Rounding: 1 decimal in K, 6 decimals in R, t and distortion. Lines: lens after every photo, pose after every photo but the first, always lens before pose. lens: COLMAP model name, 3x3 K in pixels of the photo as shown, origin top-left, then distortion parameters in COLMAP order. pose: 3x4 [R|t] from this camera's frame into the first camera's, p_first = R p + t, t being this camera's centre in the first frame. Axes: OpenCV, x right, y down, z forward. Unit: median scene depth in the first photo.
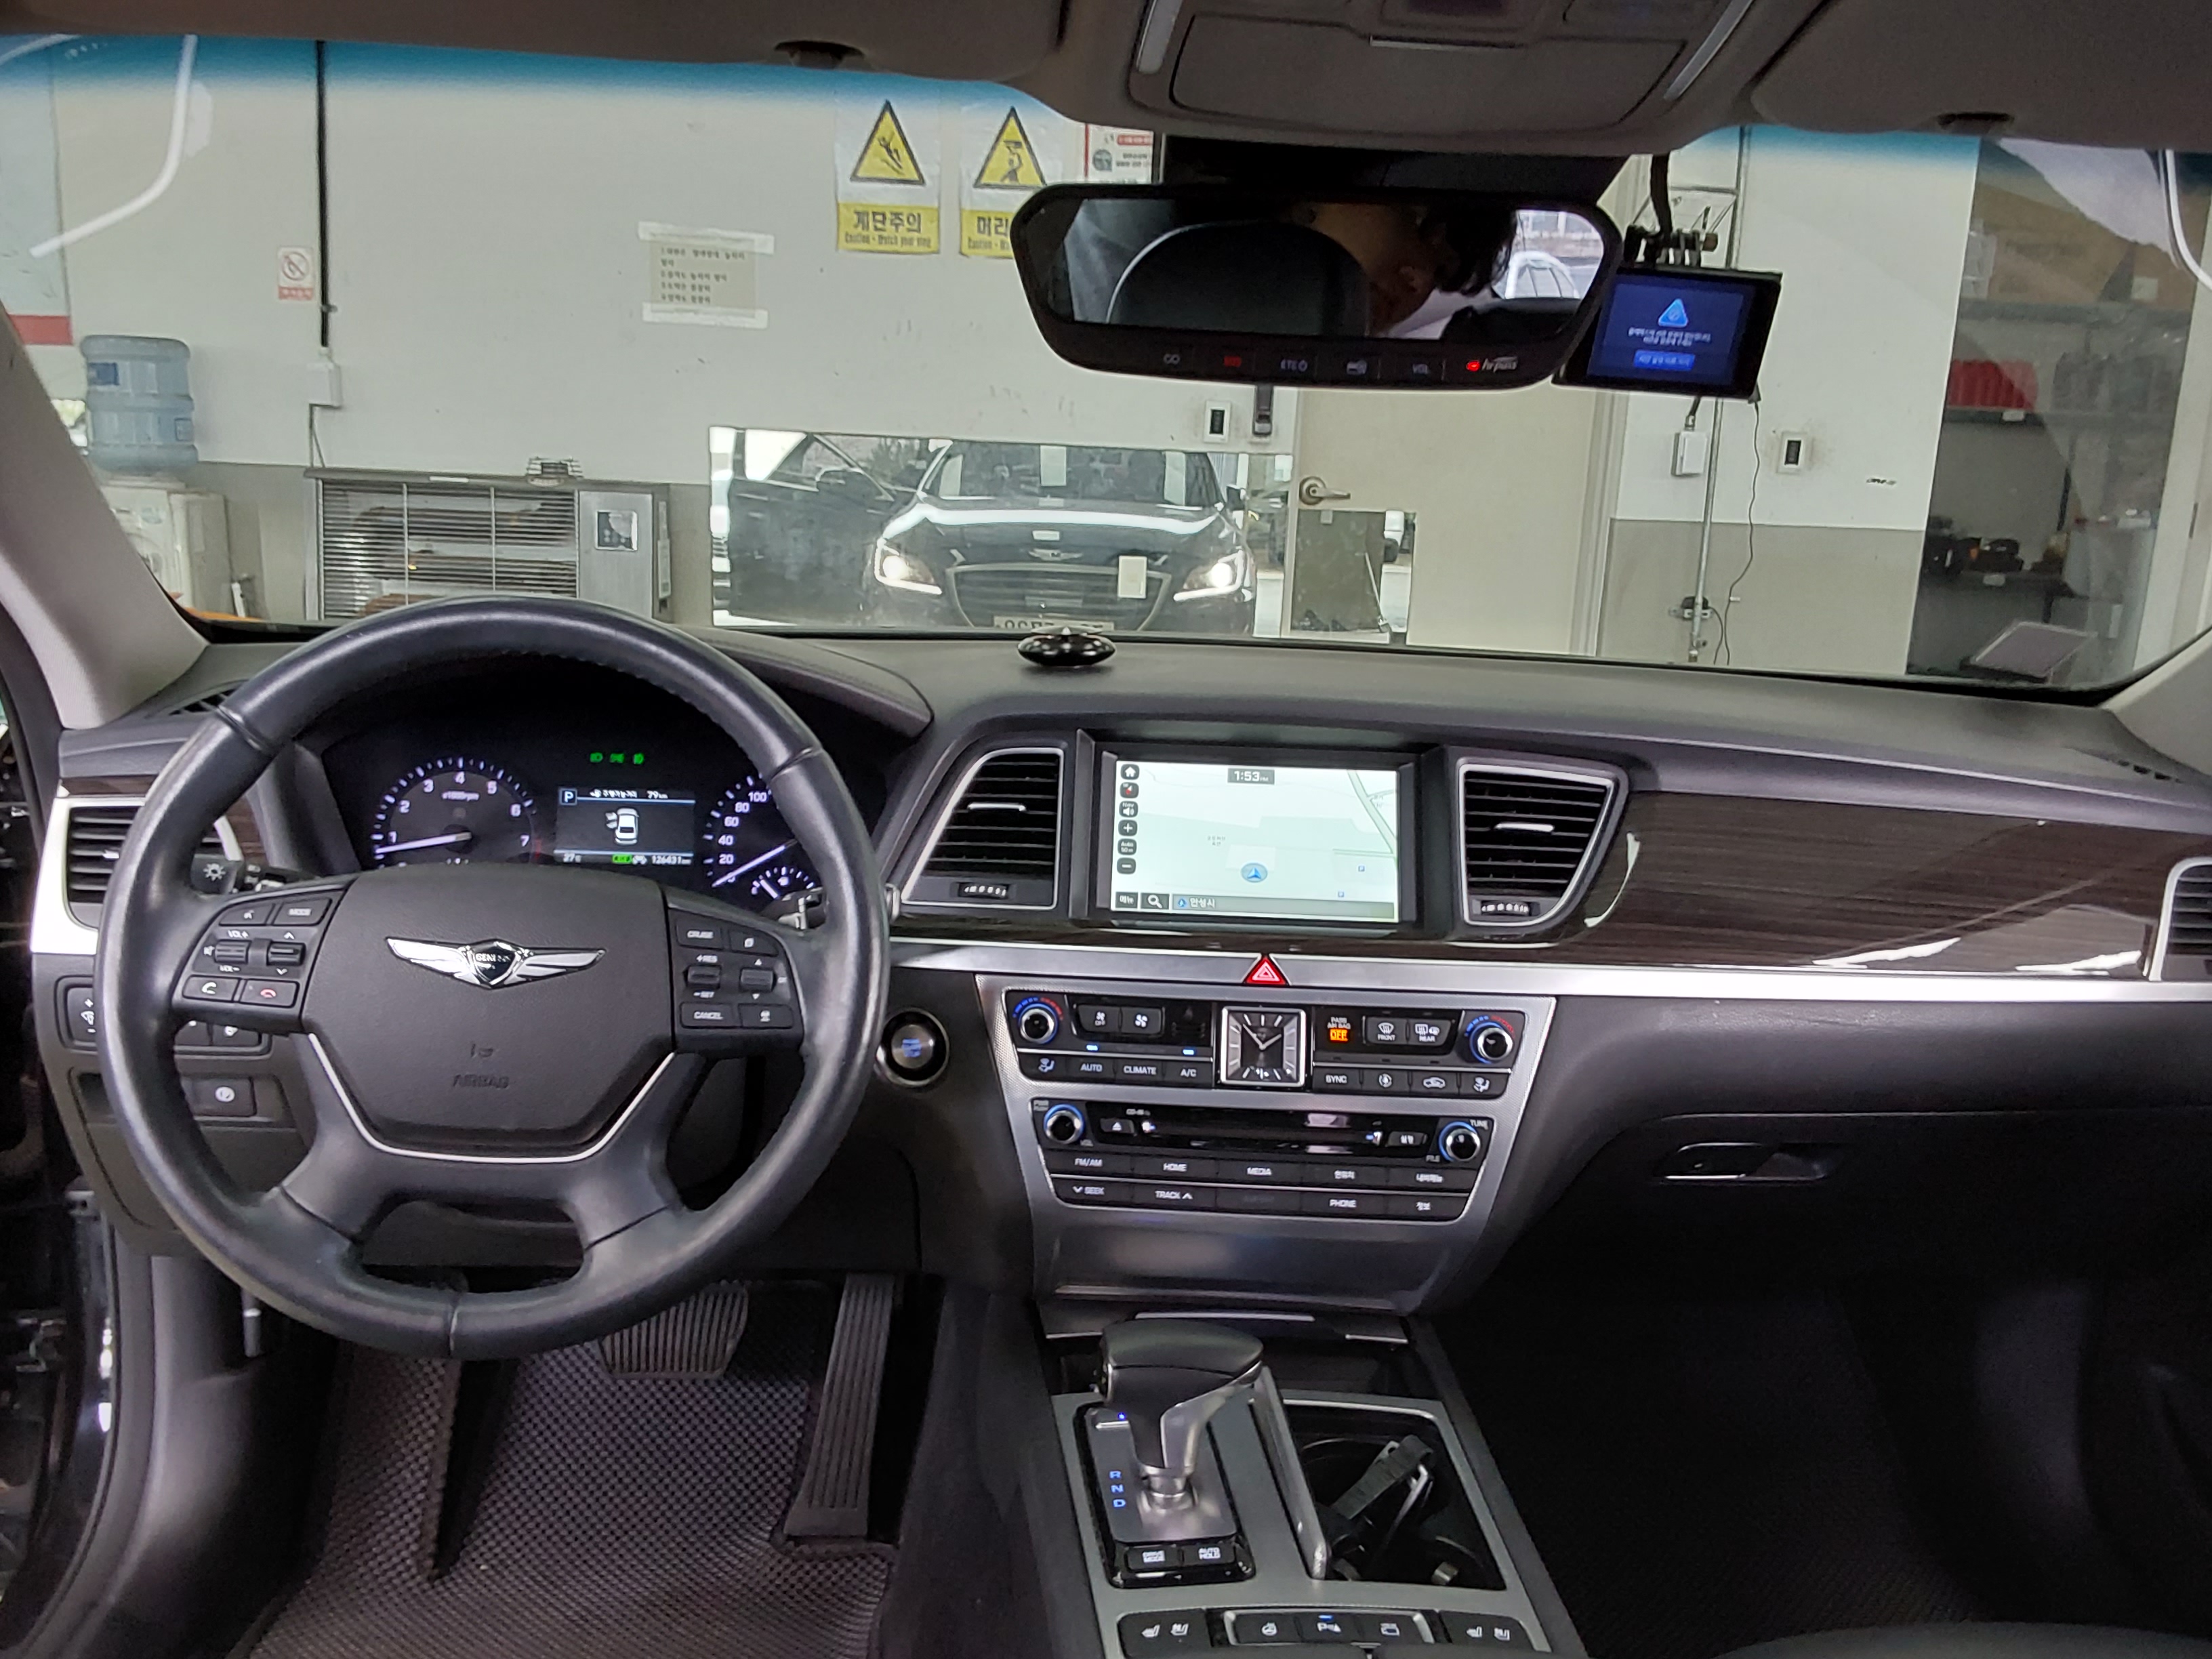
lens RADIAL K [[1819.5, 0, 1106.0], [0, 1819.5, 829.5], [0, 0, 1]] dist [0.079031, -0.000368]
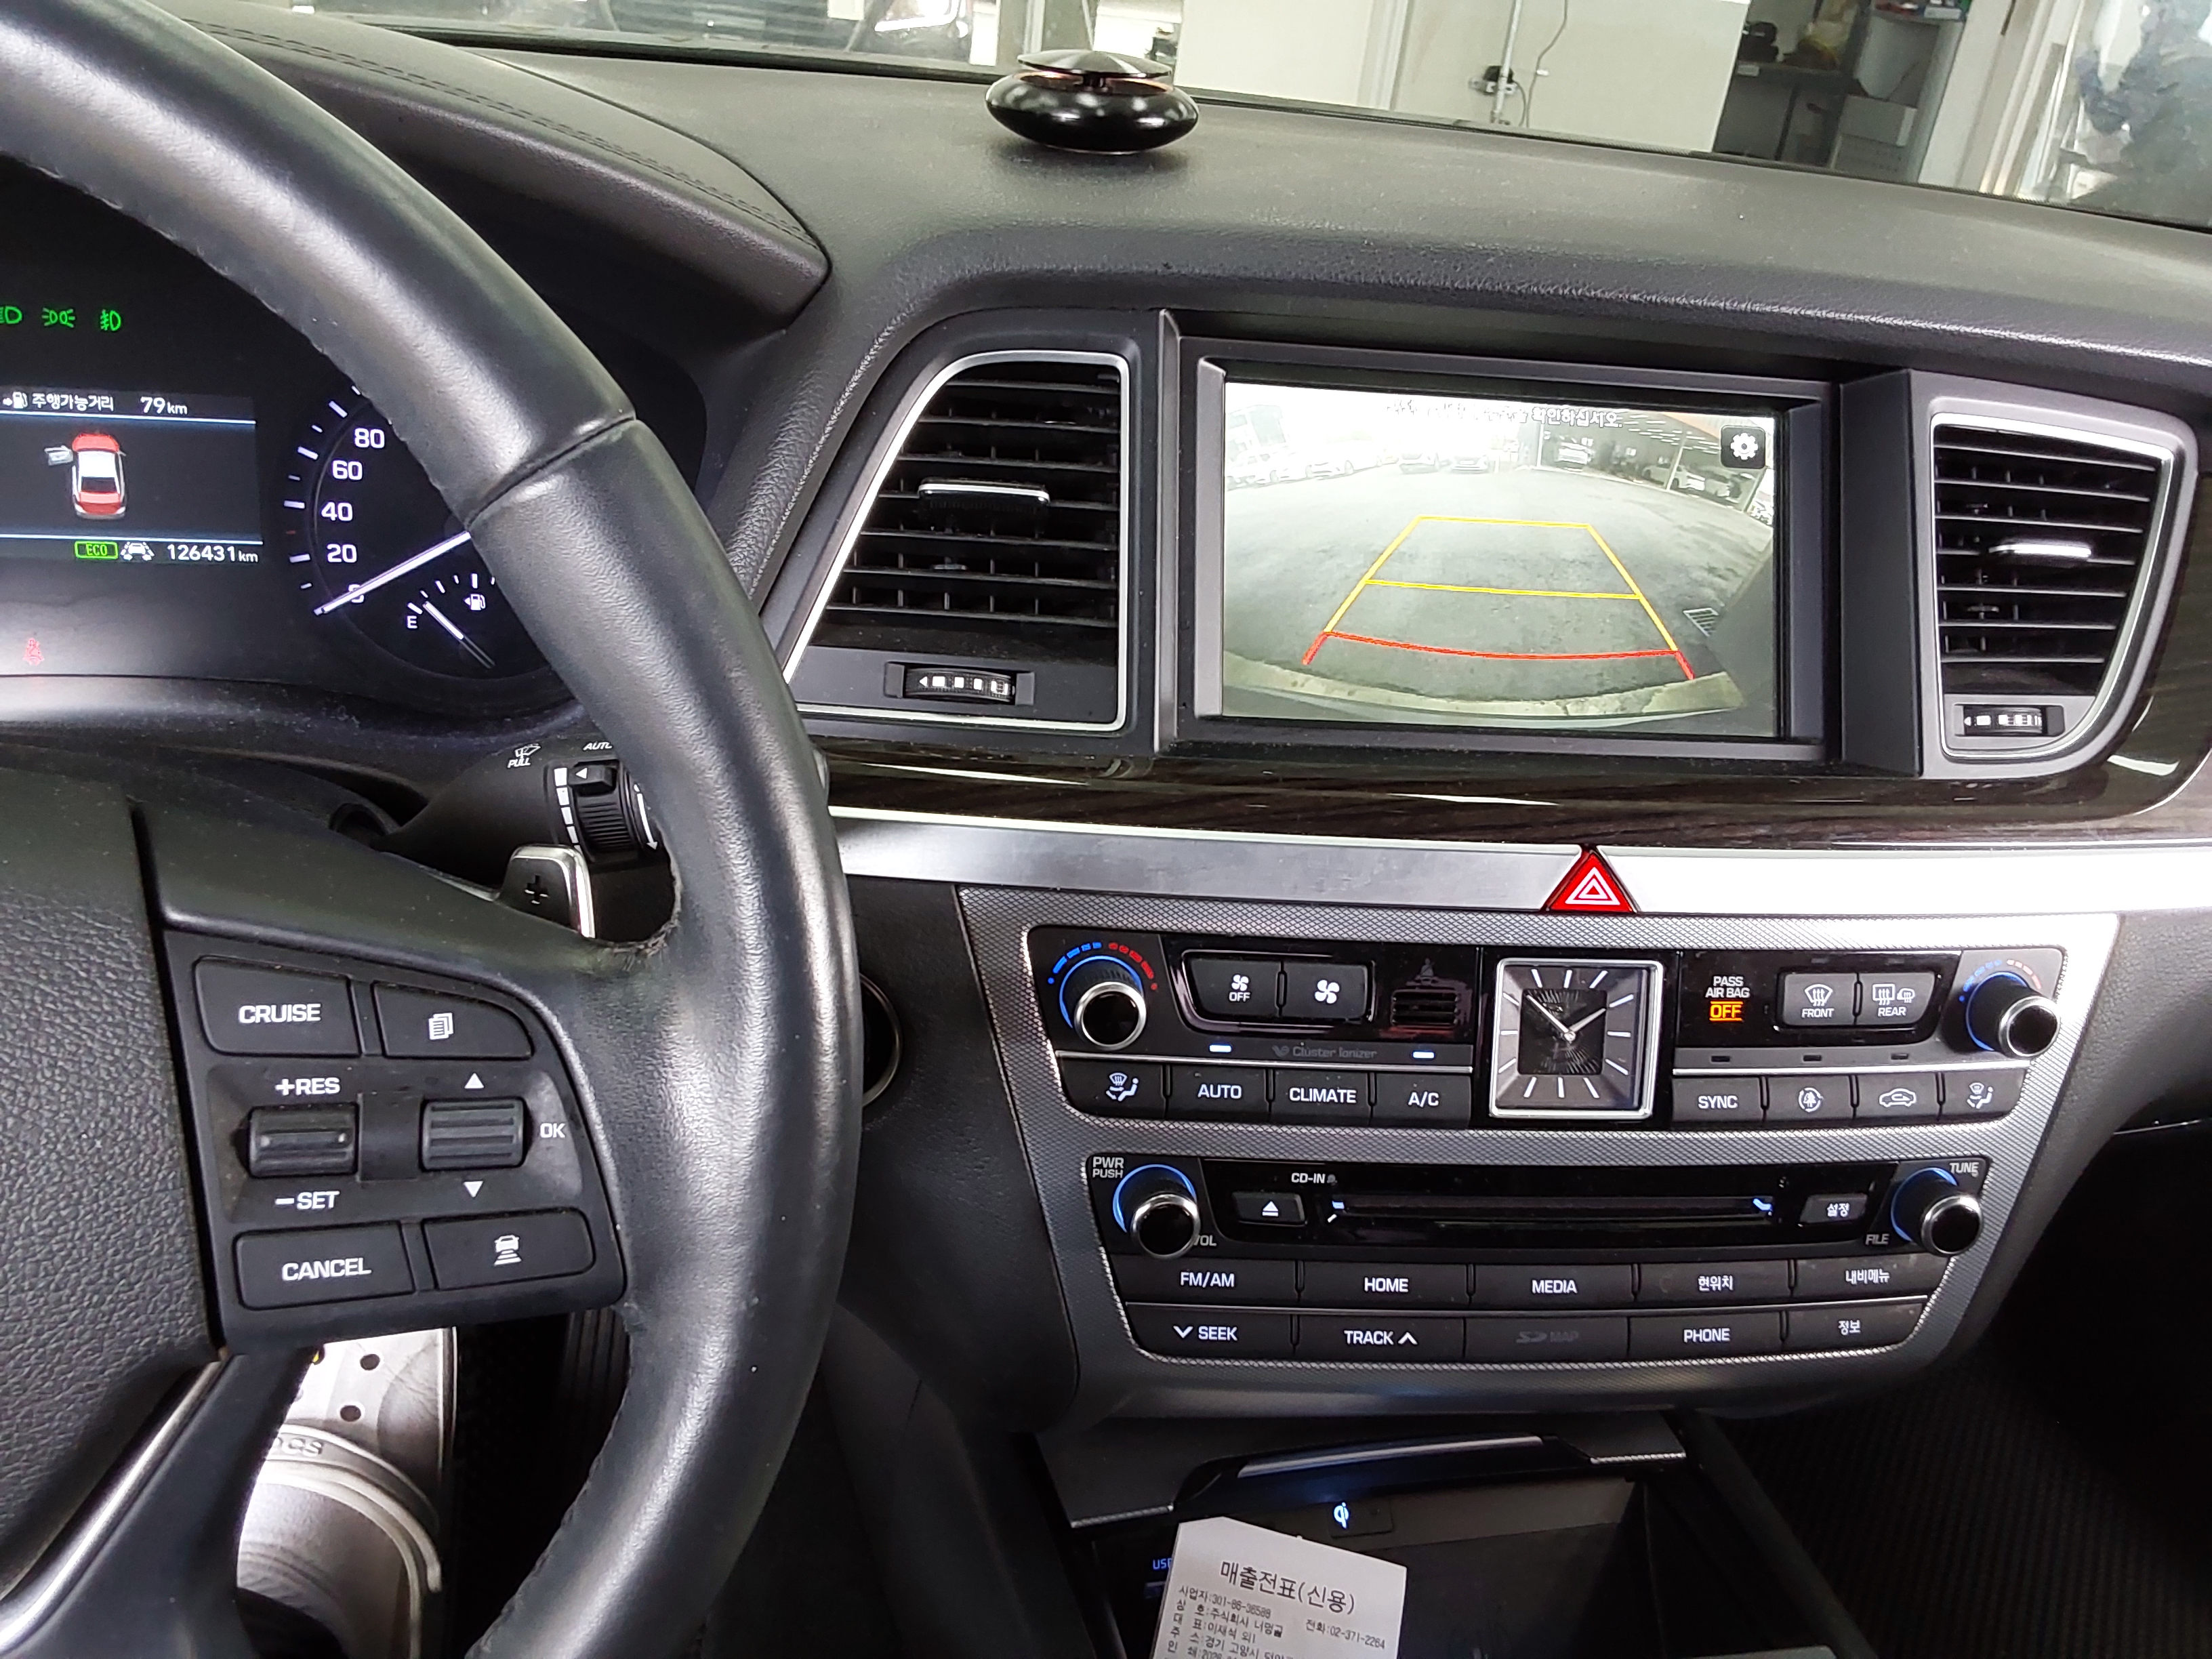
lens RADIAL K [[1780.7, 0, 1106.0], [0, 1780.7, 829.5], [0, 0, 1]] dist [0.141002, -0.235613]
pose [[0.982858, -0.015069, 0.183745, -0.113823], [-0.037263, 0.959846, 0.278042, -0.056486], [-0.180557, -0.280123, 0.942831, 0.565875]]
